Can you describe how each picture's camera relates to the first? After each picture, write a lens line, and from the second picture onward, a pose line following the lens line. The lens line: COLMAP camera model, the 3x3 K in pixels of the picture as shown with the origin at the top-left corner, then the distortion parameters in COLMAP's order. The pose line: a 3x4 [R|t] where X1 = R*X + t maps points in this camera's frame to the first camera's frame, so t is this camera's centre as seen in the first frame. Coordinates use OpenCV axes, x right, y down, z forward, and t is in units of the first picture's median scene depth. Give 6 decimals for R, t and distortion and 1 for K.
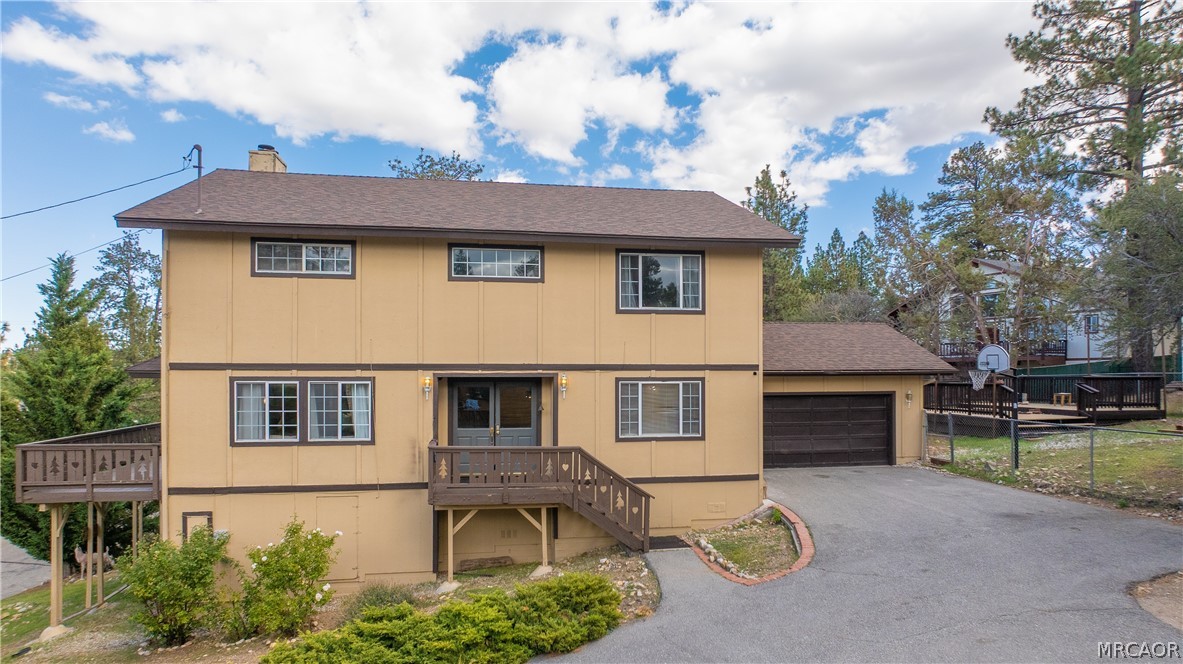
lens RADIAL K [[797.5, 0, 591.5], [0, 797.5, 332.0], [0, 0, 1]] dist [-0.008566, -0.004083]
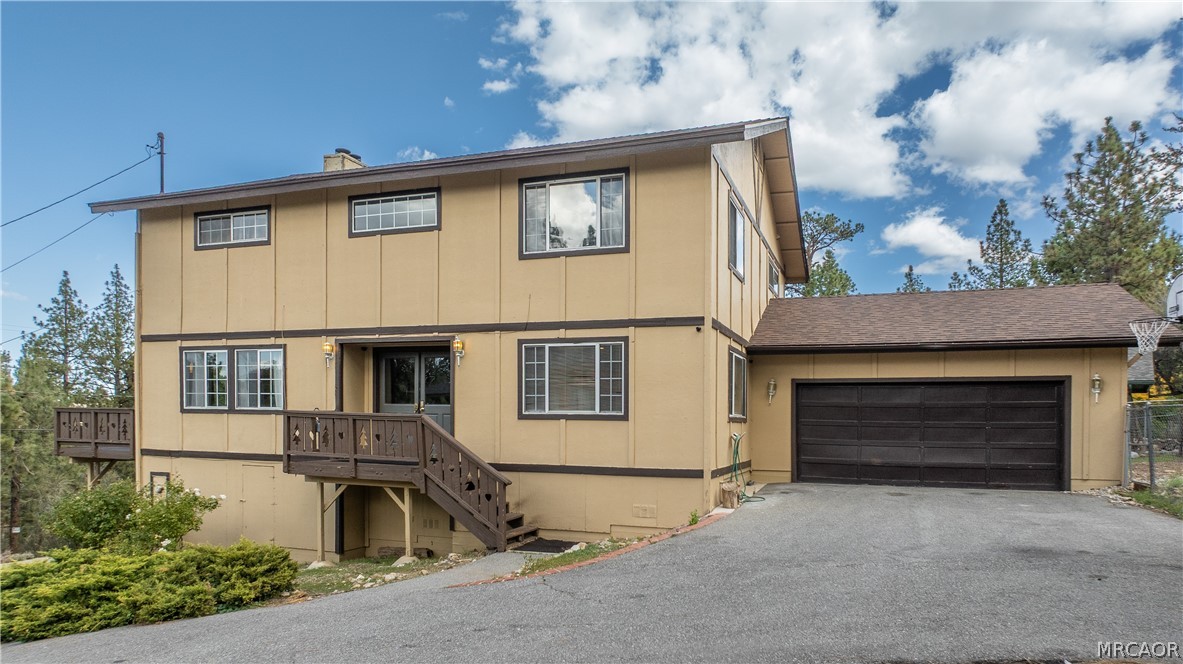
lens RADIAL K [[777.4, 0, 608.2], [0, 777.4, 411.6], [0, 0, 1]] dist [-0.006125, 0.000328]
pose [[0.853744, 0.003930, -0.520677, 0.516372], [0.010735, 0.999626, 0.025146, 0.110915], [0.520582, -0.027058, 0.853383, 0.374796]]
